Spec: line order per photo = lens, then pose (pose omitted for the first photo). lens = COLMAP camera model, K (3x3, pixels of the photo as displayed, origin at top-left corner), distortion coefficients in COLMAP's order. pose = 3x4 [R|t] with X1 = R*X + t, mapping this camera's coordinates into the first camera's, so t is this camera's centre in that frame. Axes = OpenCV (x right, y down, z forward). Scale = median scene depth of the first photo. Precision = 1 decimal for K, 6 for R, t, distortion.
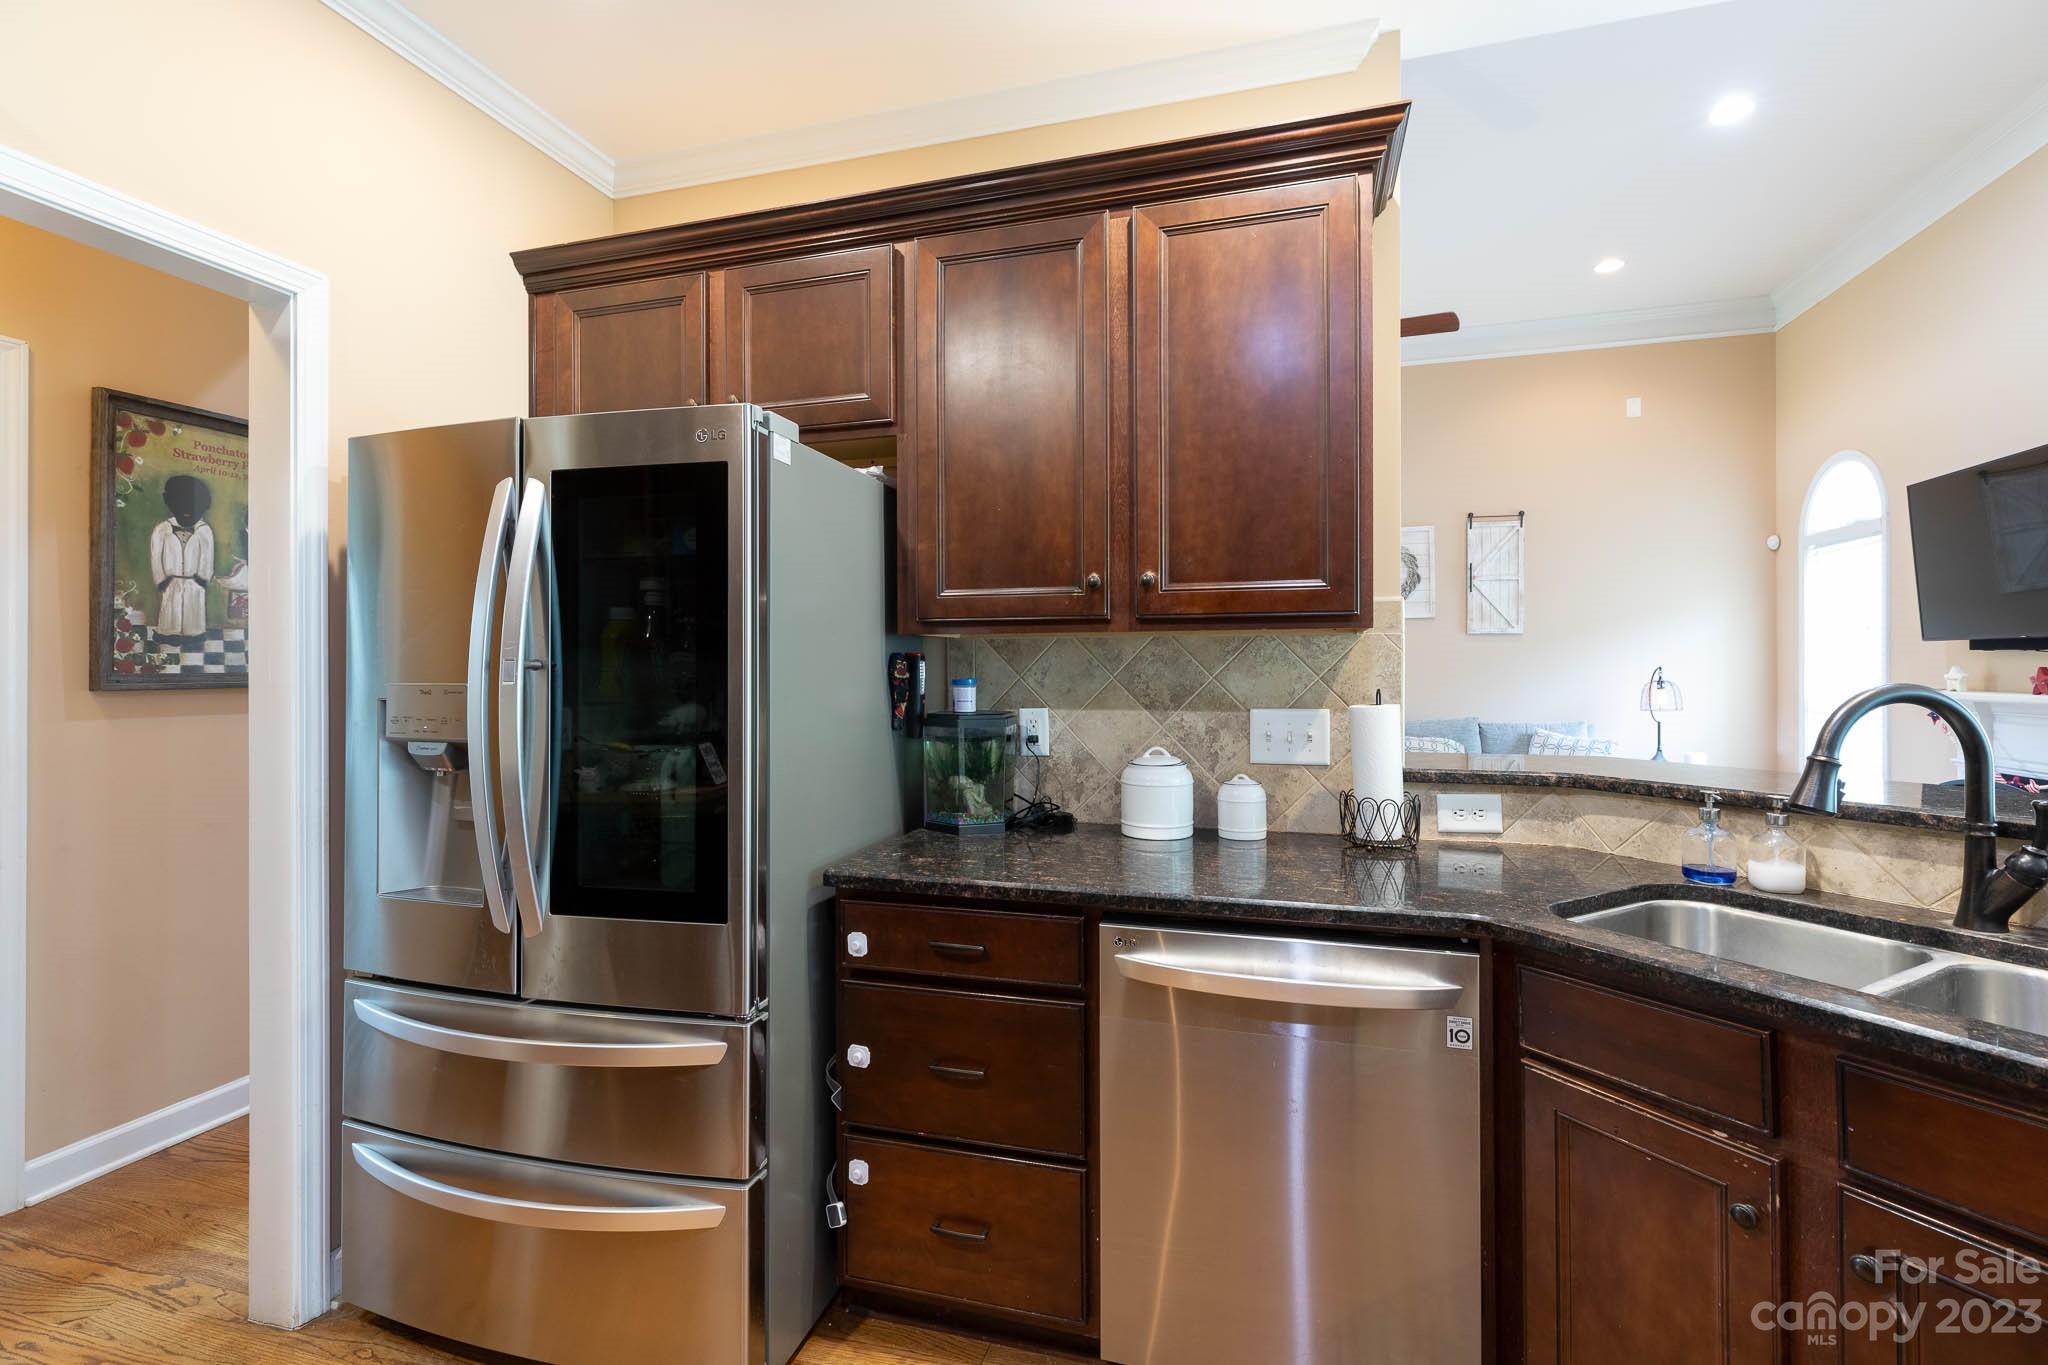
lens RADIAL K [[903.9, 0, 1024.6], [0, 903.9, 667.6], [0, 0, 1]] dist [0.000822, 0.000224]
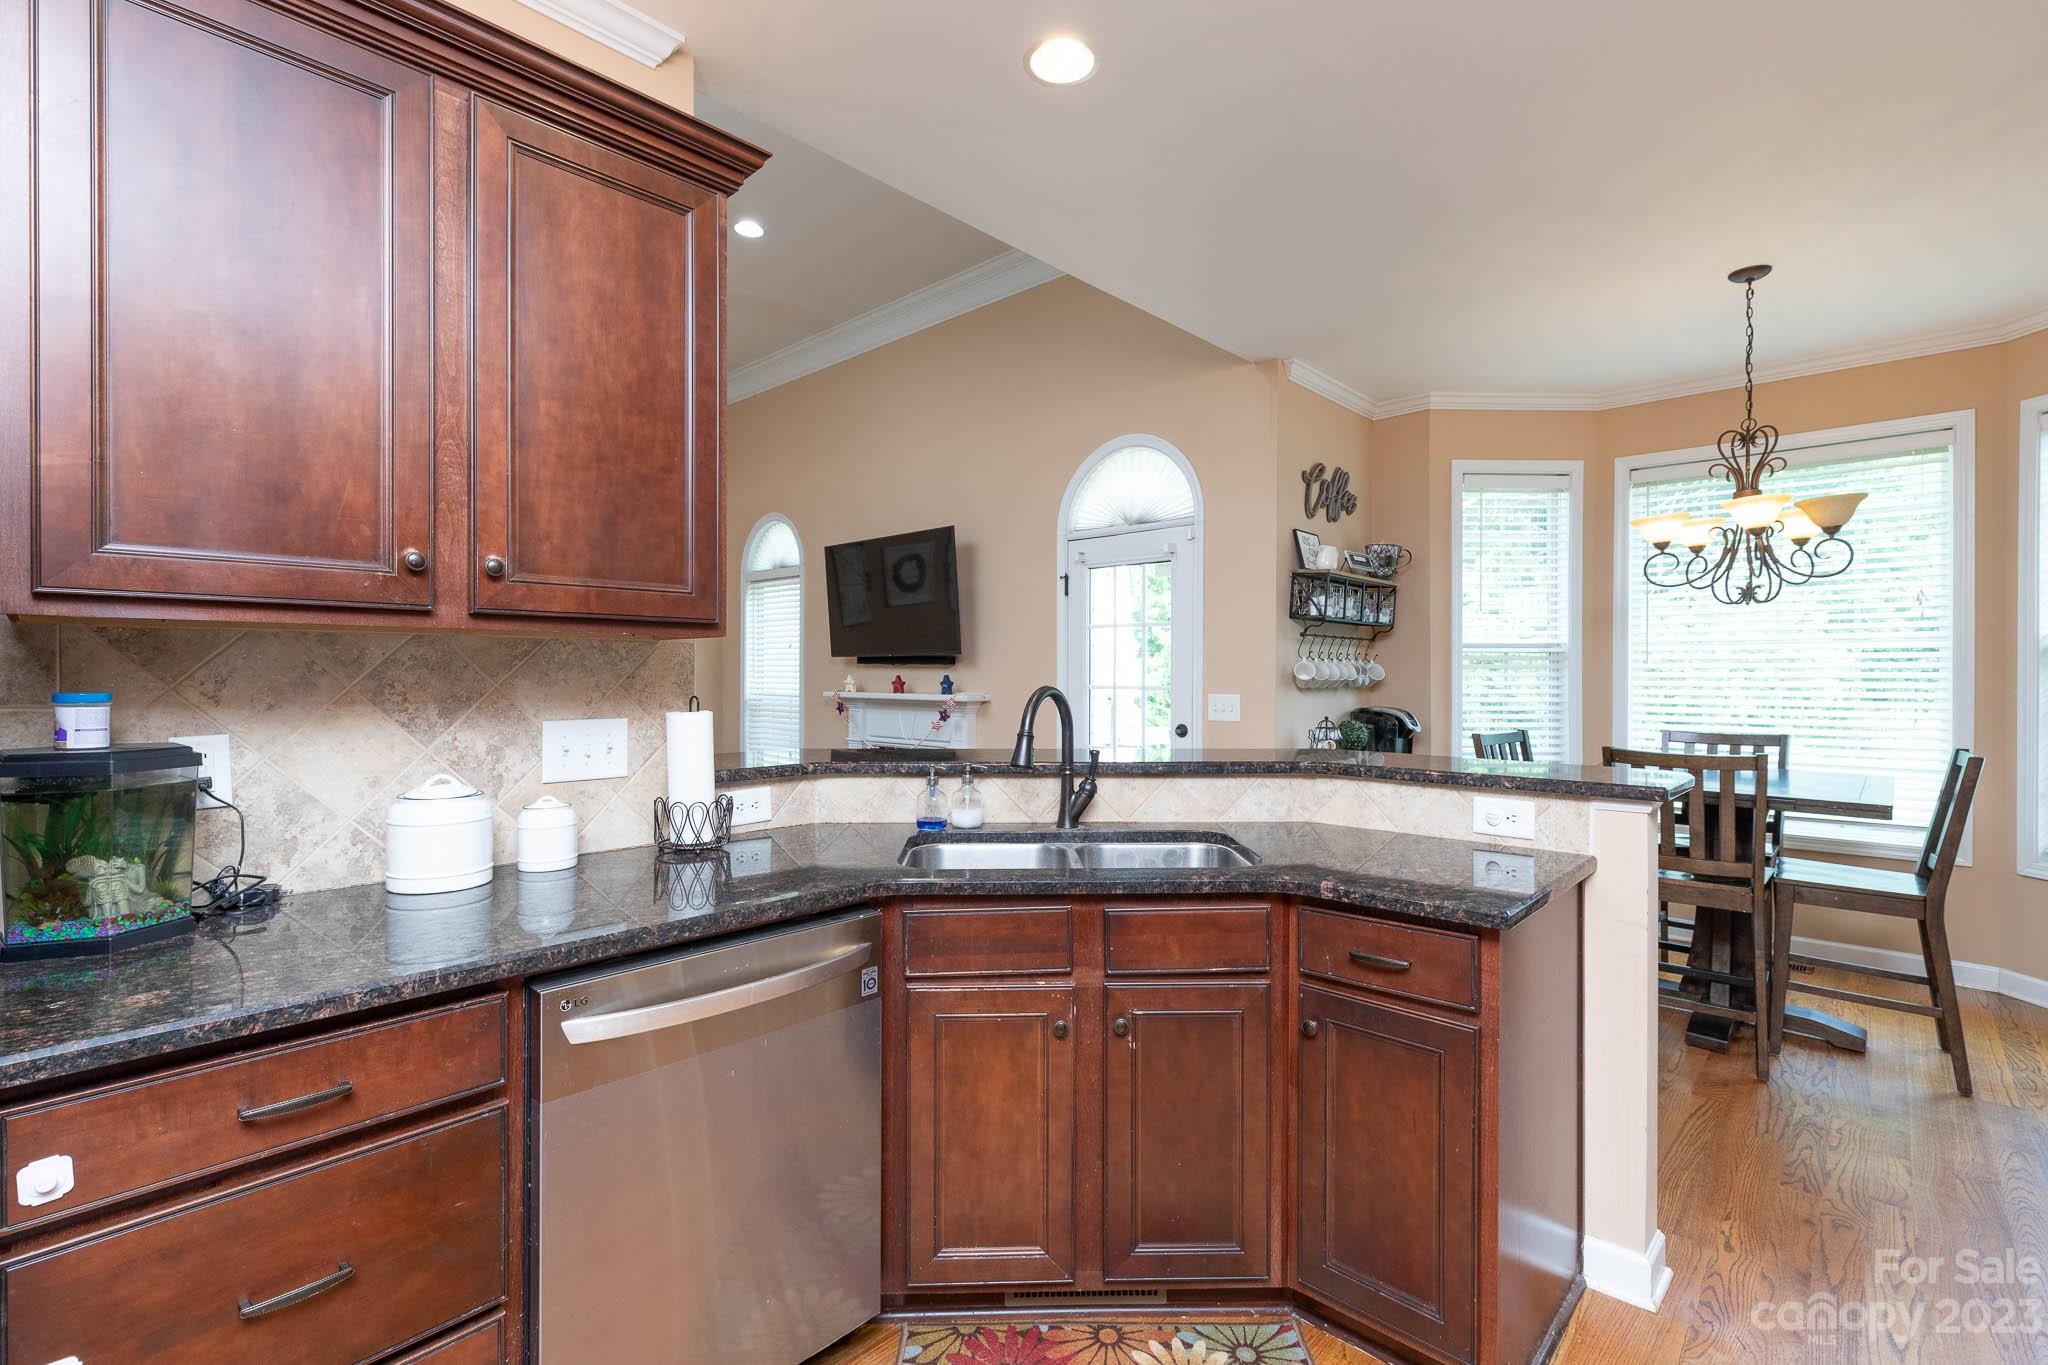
lens RADIAL K [[914.2, 0, 1022.4], [0, 914.2, 679.2], [0, 0, 1]] dist [0.003559, 0.000176]
pose [[0.449310, -0.001722, 0.893374, -0.329063], [-0.002614, 0.999991, 0.003242, 0.000330], [-0.893372, -0.003792, 0.449302, 0.179467]]
